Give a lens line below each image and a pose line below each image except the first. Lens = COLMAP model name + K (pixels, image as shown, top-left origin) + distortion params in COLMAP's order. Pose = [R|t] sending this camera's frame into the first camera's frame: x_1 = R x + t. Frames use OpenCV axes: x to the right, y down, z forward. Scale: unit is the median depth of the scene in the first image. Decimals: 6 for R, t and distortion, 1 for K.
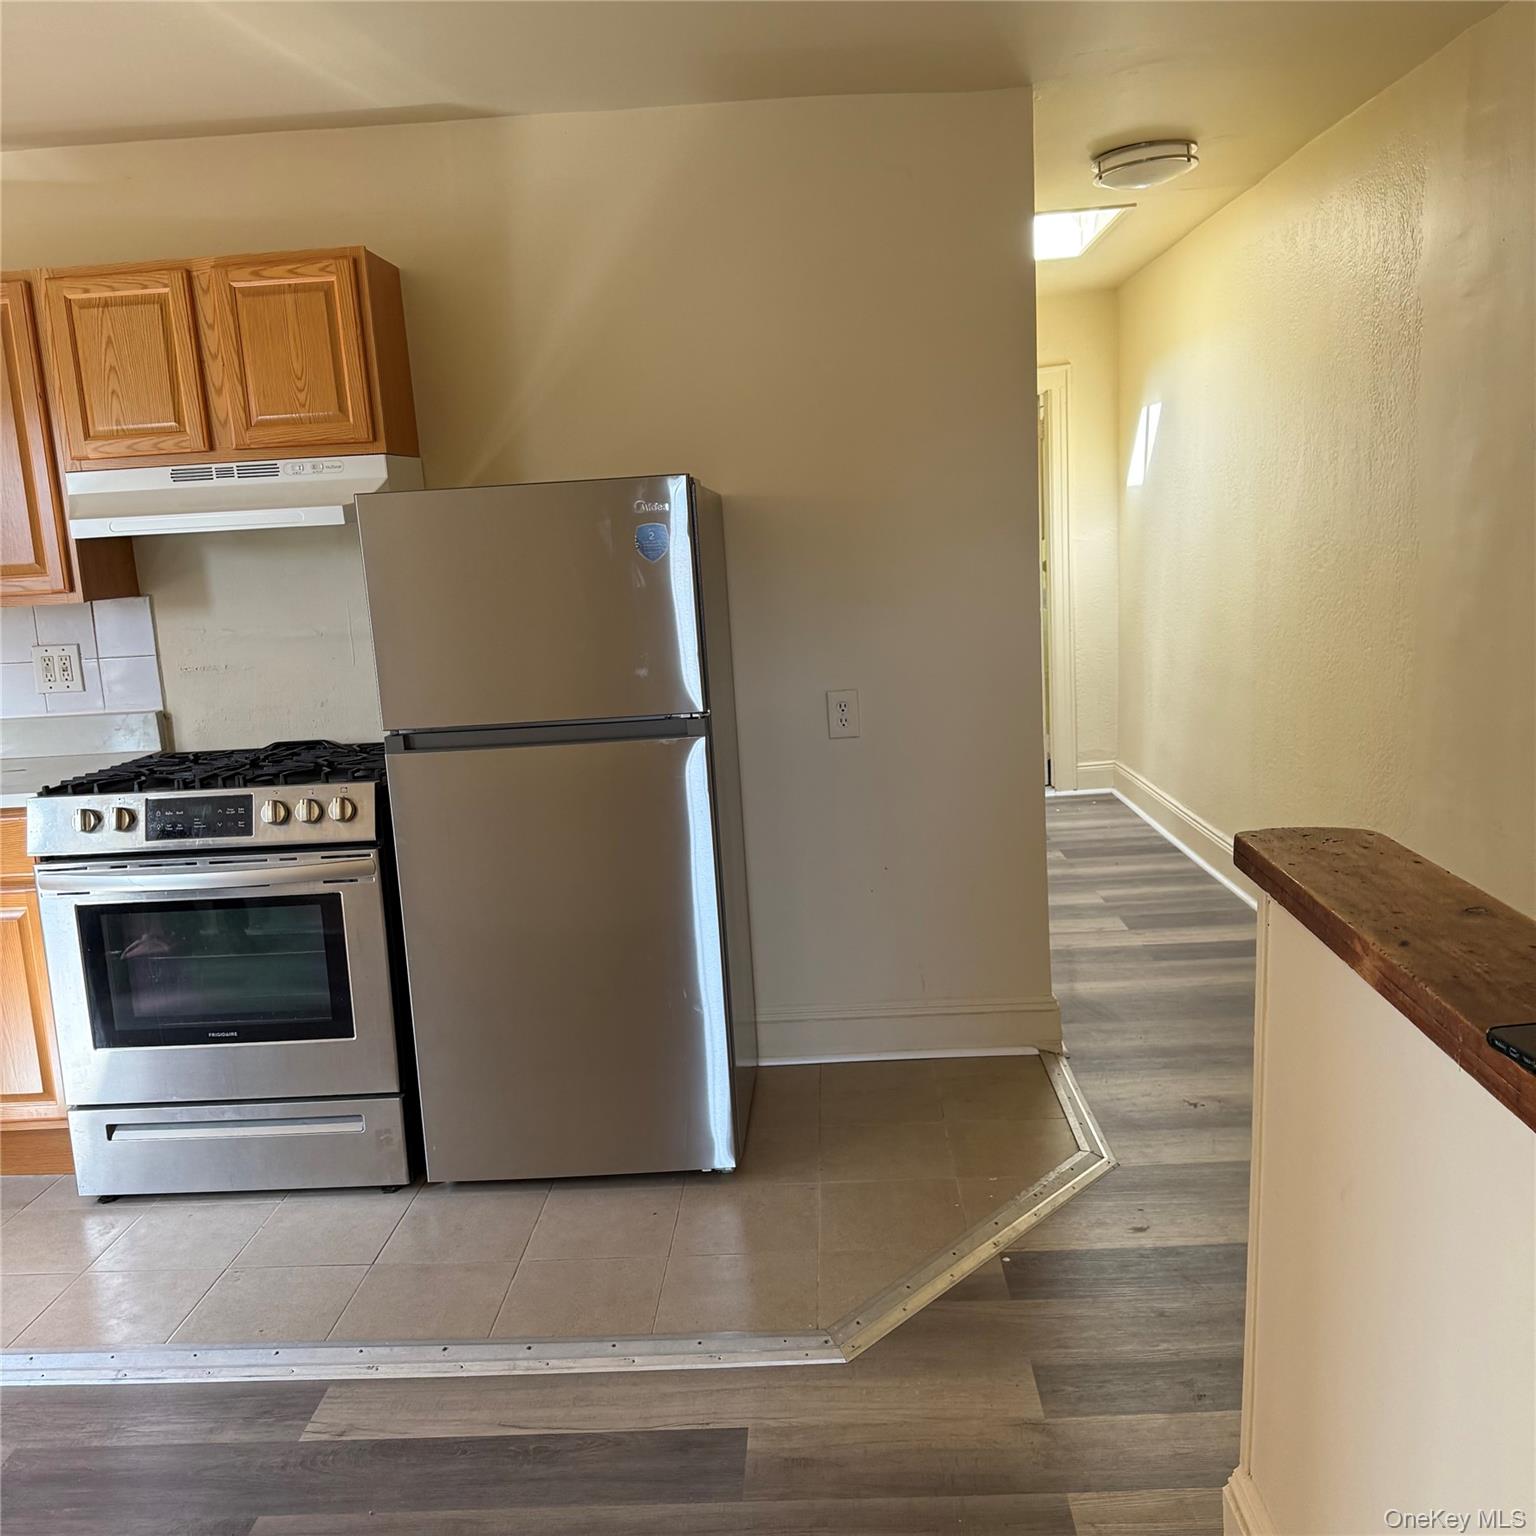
lens RADIAL K [[1344.5, 0, 767.1], [0, 1344.5, 741.2], [0, 0, 1]] dist [0.007441, -0.069256]
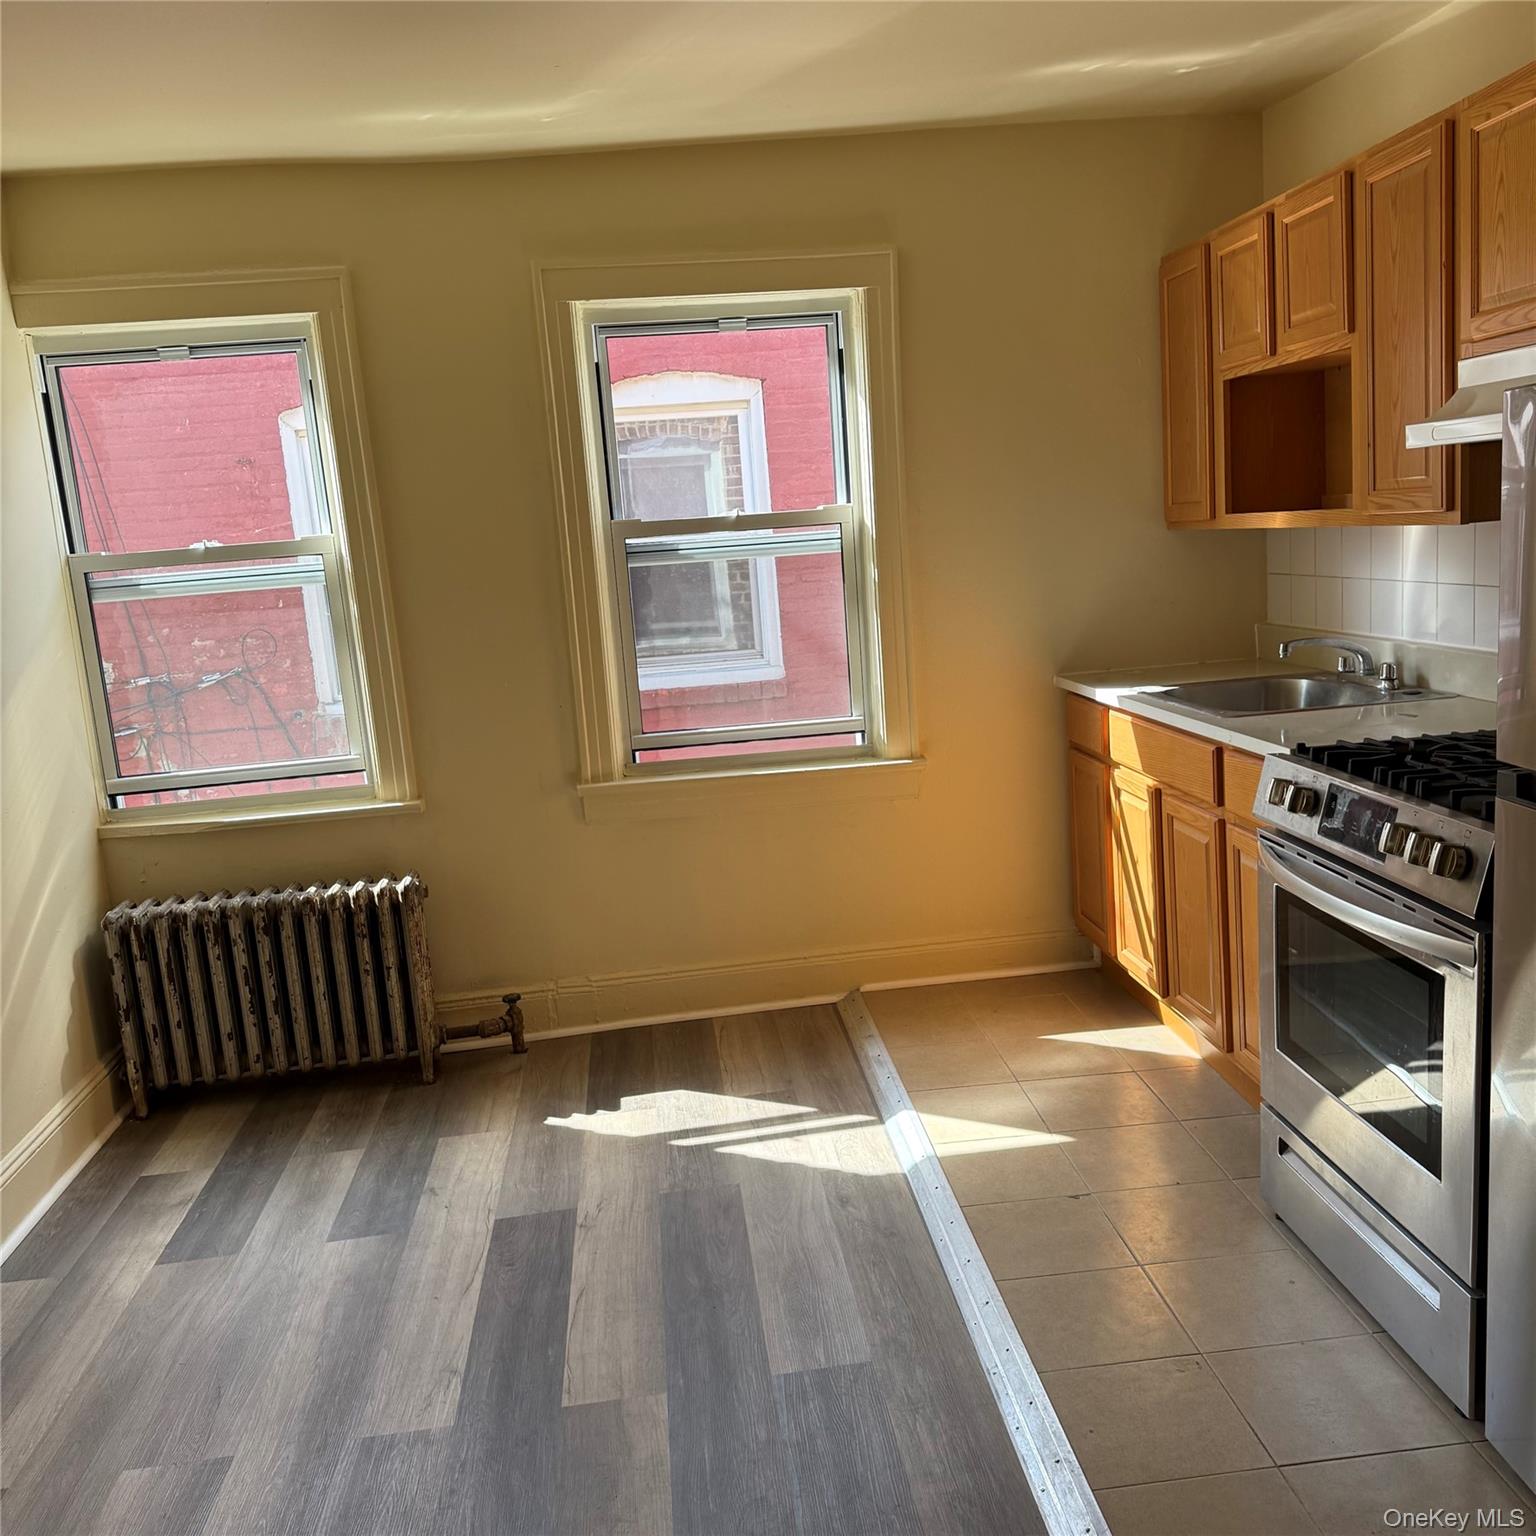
lens RADIAL K [[1344.5, 0, 767.1], [0, 1344.5, 741.2], [0, 0, 1]] dist [0.007441, -0.069256]
pose [[0.131620, 0.192108, -0.972507, 0.271589], [-0.090079, 0.979301, 0.181259, -0.094965], [0.987199, 0.063745, 0.146200, 0.542694]]
